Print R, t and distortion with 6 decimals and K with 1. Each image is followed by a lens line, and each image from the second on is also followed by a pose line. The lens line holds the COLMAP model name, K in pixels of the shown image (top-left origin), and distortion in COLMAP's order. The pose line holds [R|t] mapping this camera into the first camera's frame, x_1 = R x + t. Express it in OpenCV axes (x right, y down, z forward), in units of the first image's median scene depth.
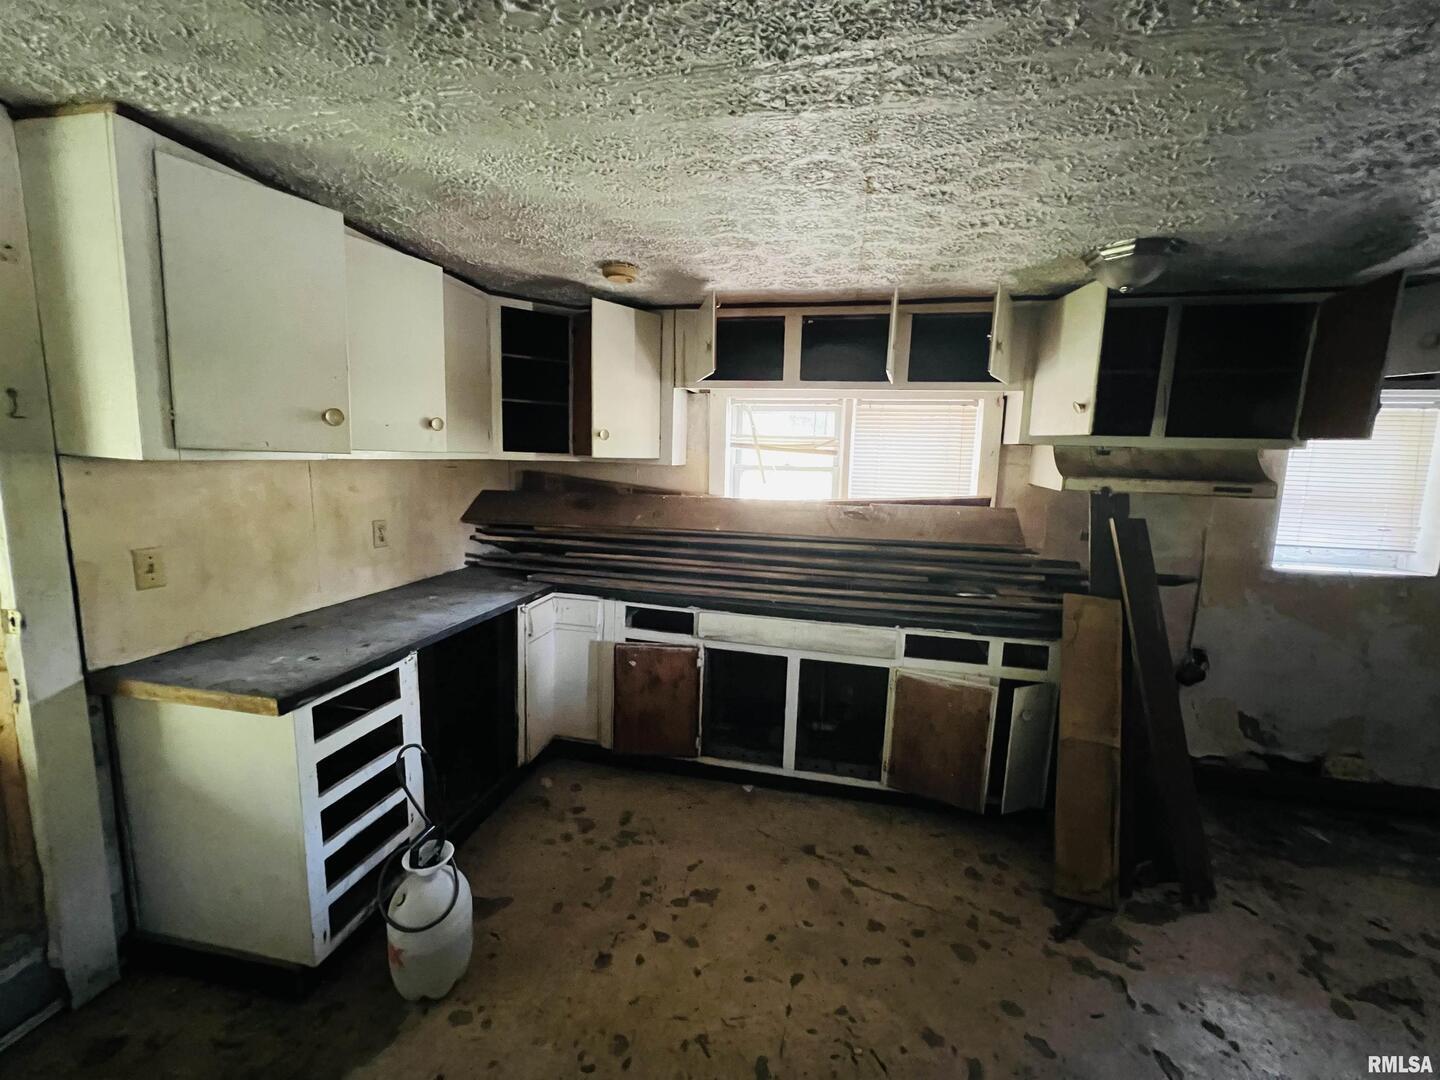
lens RADIAL K [[584.0, 0, 718.3], [0, 584.0, 540.7], [0, 0, 1]] dist [0.000480, 0.000185]
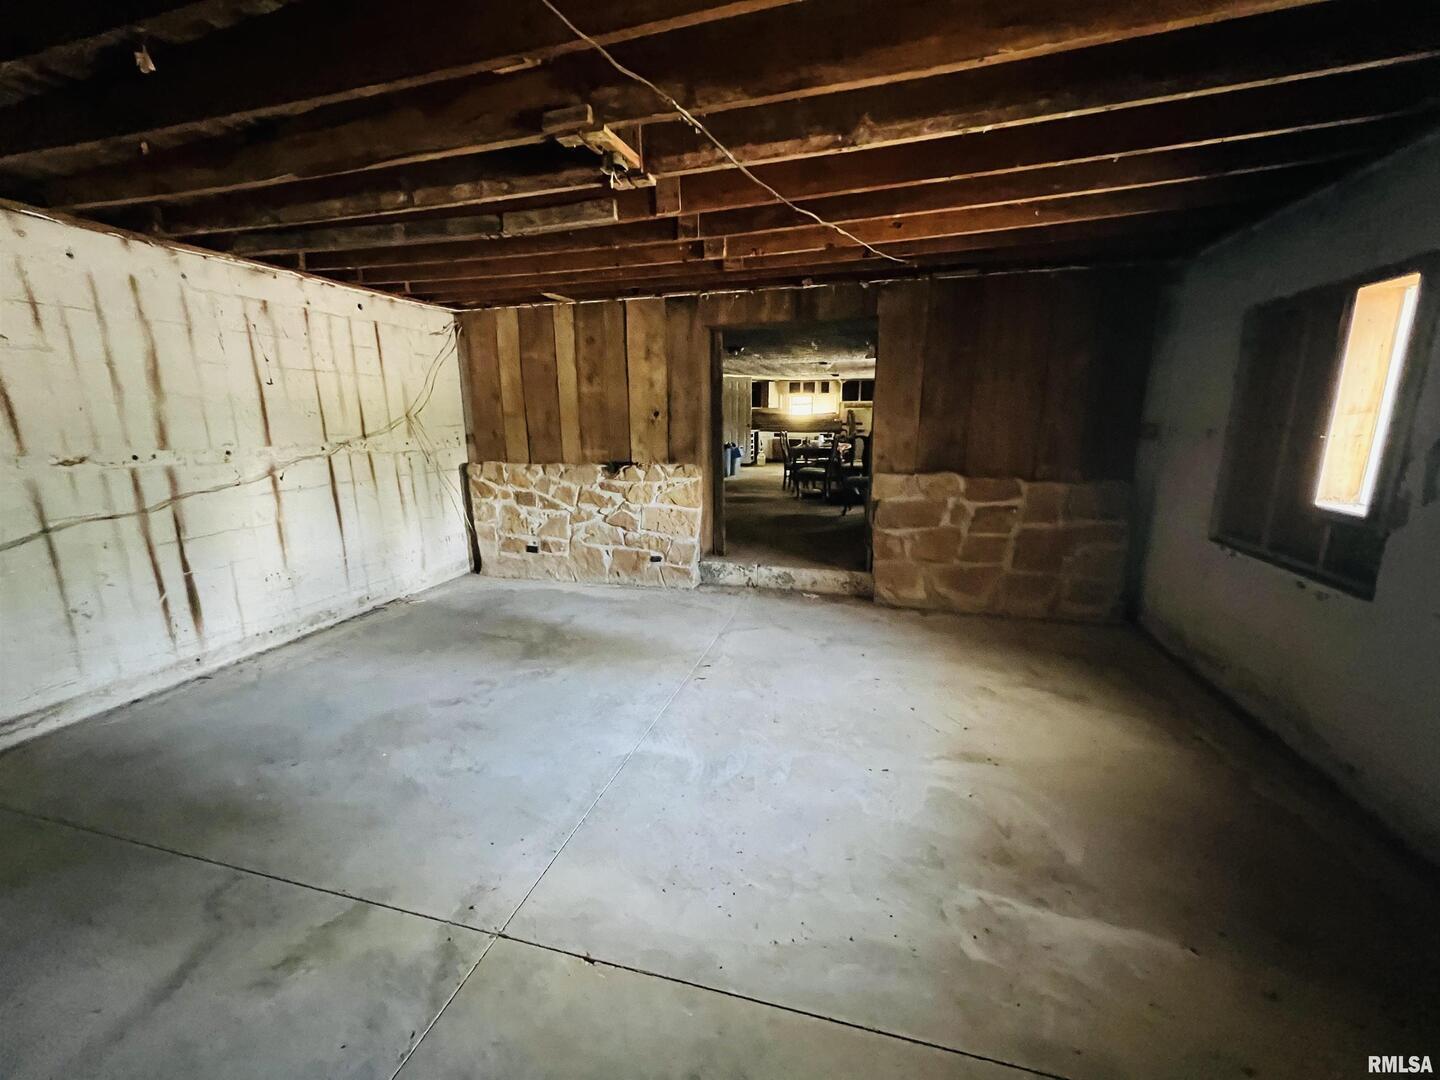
lens RADIAL K [[584.0, 0, 717.9], [0, 584.0, 546.4], [0, 0, 1]] dist [0.000480, 0.000185]
pose [[0.996967, -0.024414, -0.073892, -0.329092], [0.030025, 0.996671, 0.075801, 0.823423], [0.071795, -0.077789, 0.994381, -5.239831]]
